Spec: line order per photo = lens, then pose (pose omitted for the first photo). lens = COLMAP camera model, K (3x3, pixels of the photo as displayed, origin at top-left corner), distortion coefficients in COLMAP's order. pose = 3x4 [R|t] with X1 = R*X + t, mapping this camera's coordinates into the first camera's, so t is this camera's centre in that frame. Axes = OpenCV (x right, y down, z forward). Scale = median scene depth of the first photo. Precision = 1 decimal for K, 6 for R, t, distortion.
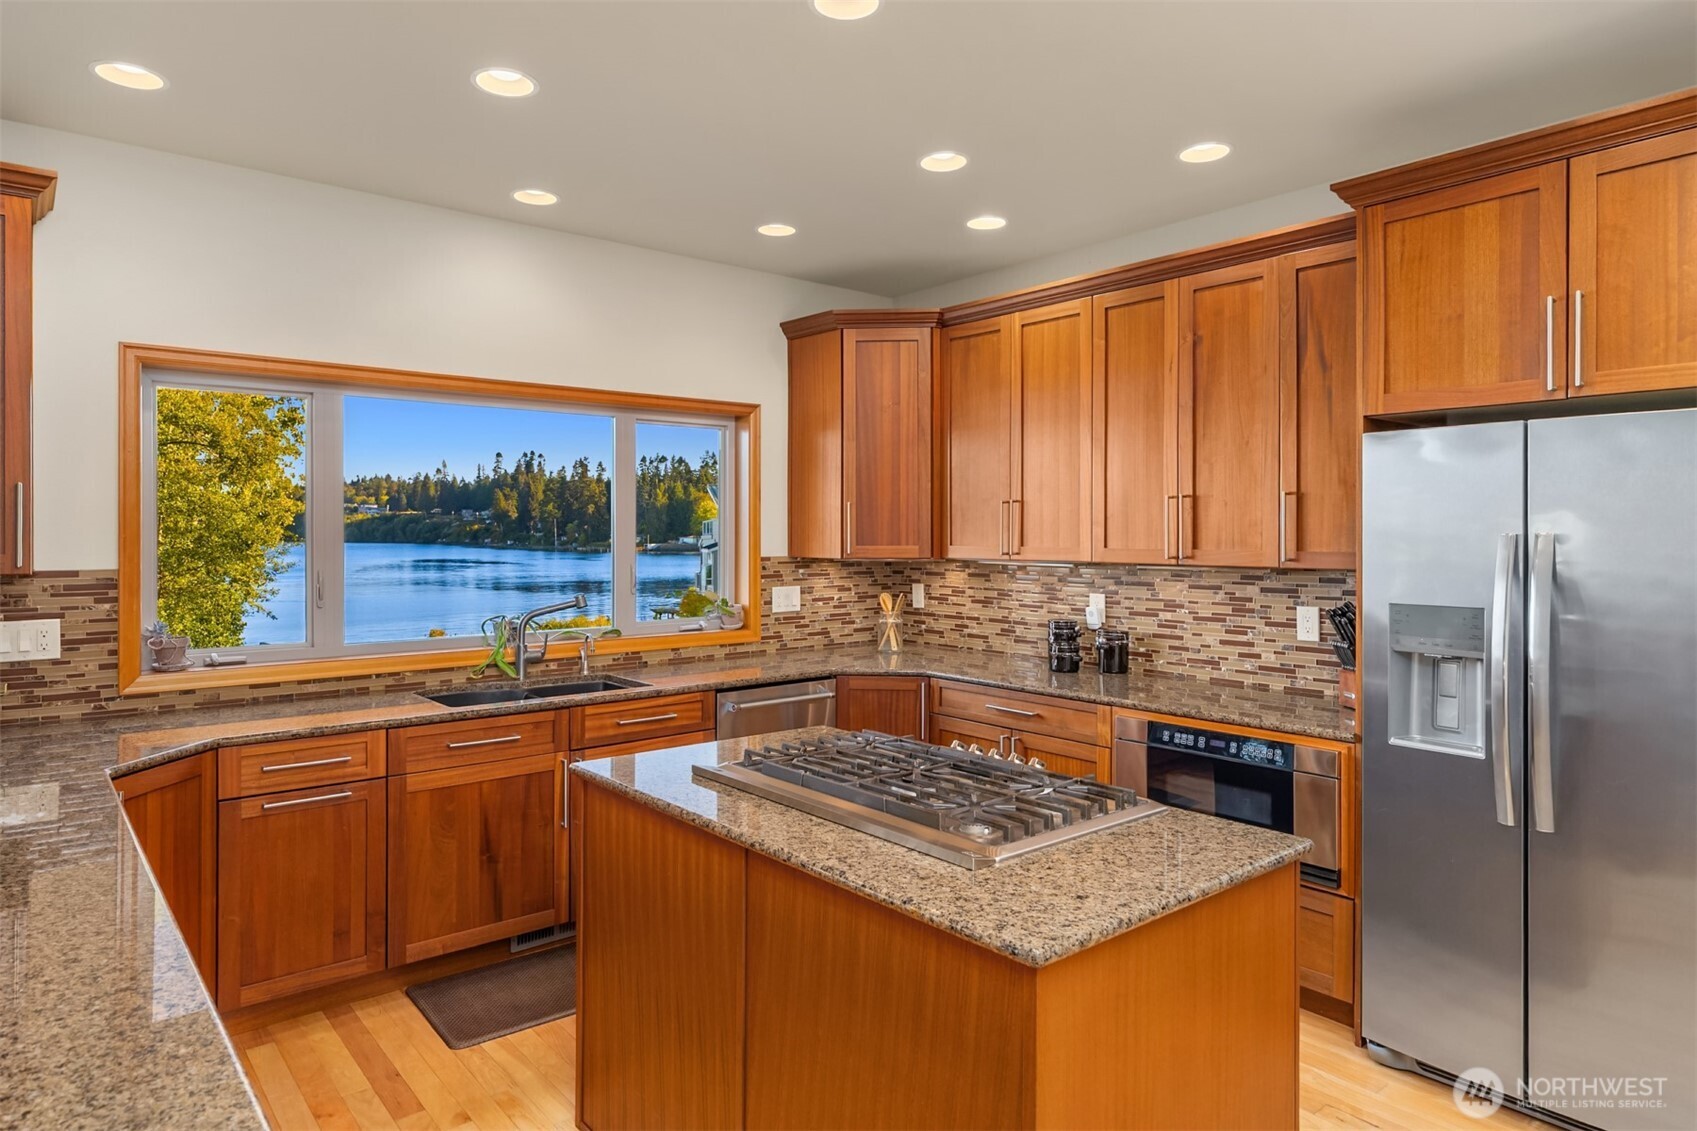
lens RADIAL K [[1008.1, 0, 828.0], [0, 1008.1, 534.4], [0, 0, 1]] dist [0.006291, -0.001667]
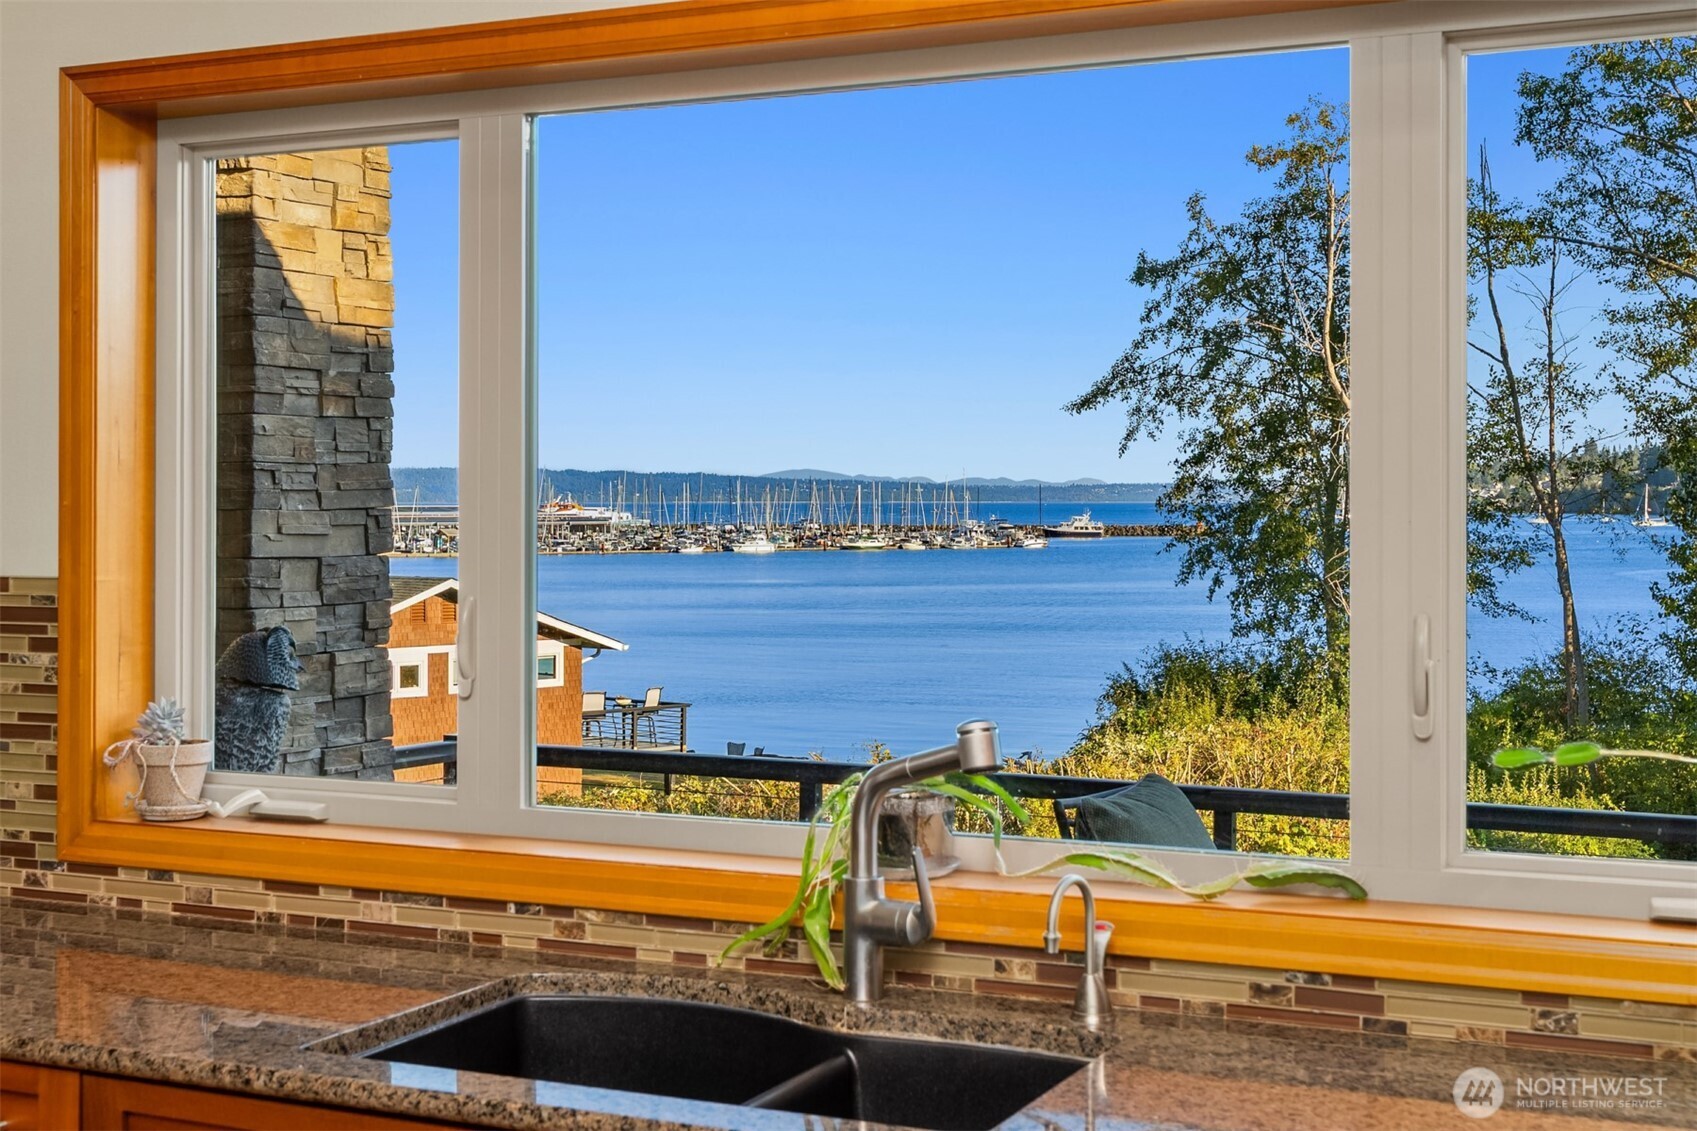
lens RADIAL K [[2261.5, 0, 795.2], [0, 2261.5, 542.7], [0, 0, 1]] dist [0.013946, 0.000000]
pose [[0.421075, 0.014586, -0.906909, 0.265771], [0.000118, 0.999870, 0.016136, 0.002725], [0.907026, -0.006902, 0.421018, 0.686471]]
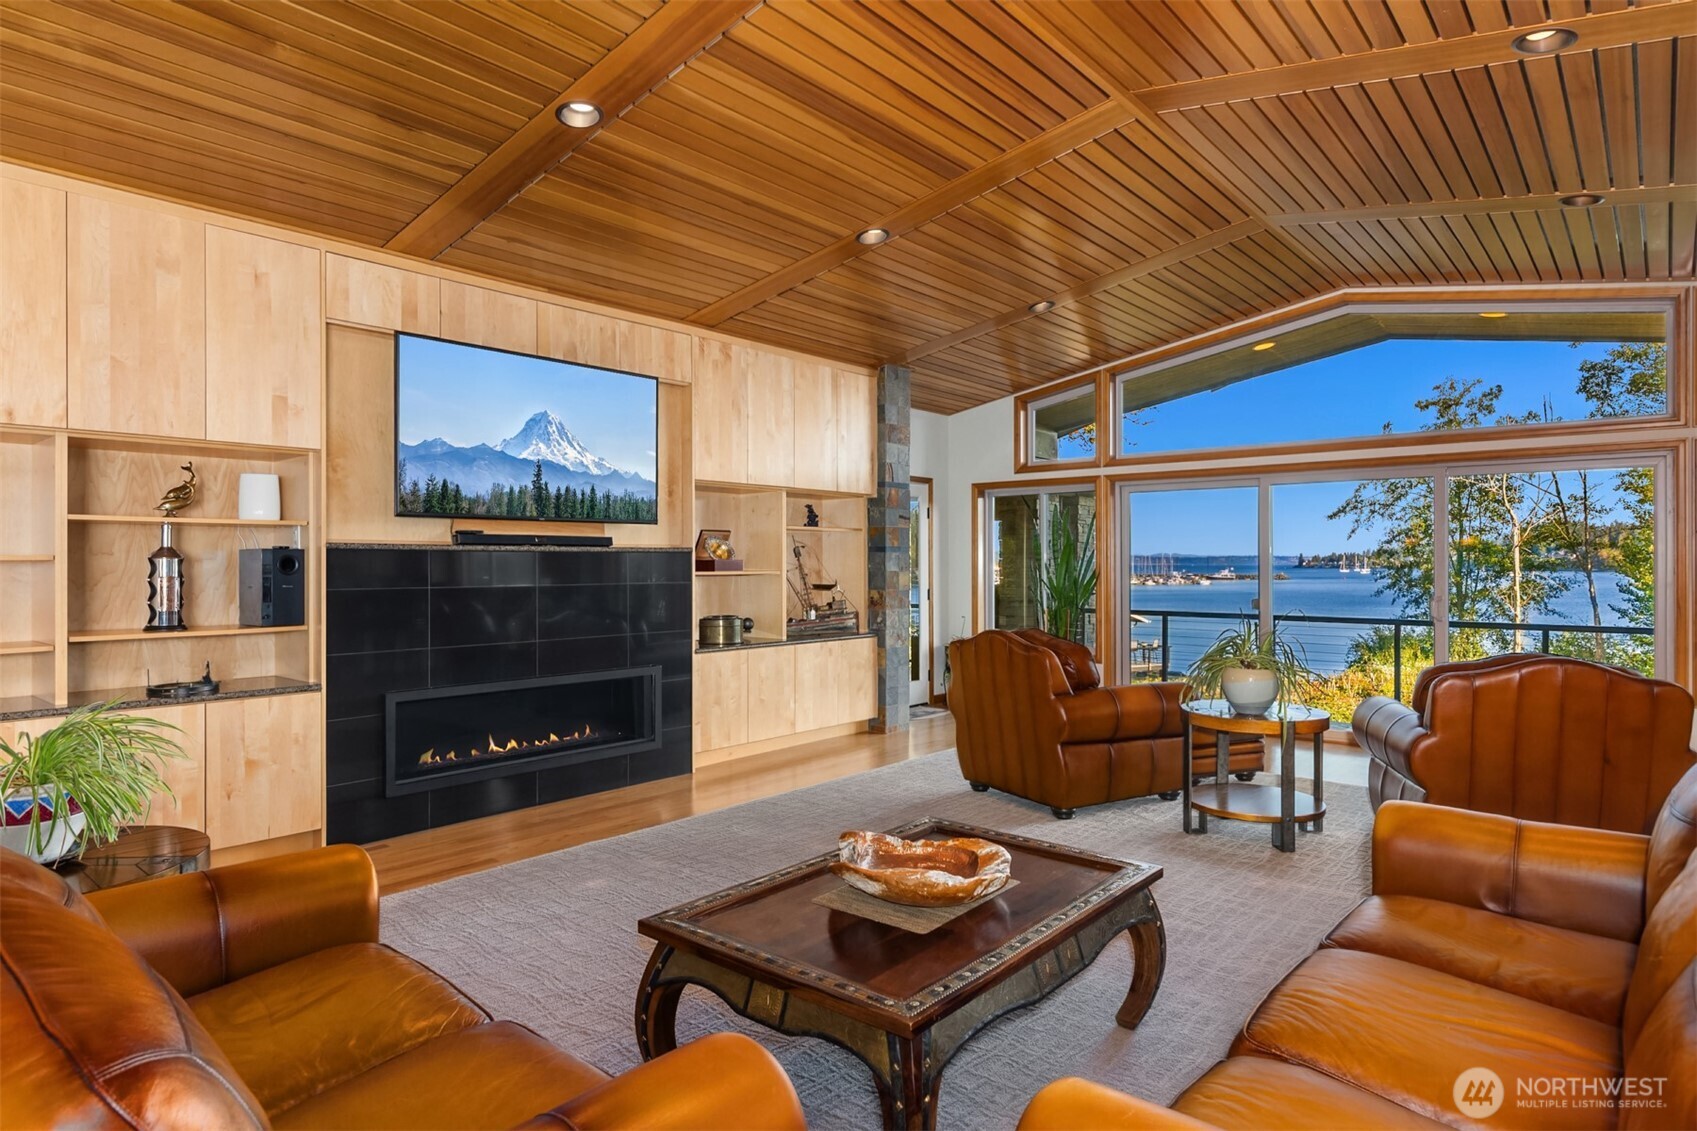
lens RADIAL K [[959.1, 0, 852.0], [0, 959.1, 562.8], [0, 0, 1]] dist [0.001830, -0.001782]
pose [[0.189881, -0.002400, -0.981804, 0.122471], [-0.001164, 0.999996, -0.002669, 0.046869], [0.981806, 0.001650, 0.189877, -1.043470]]
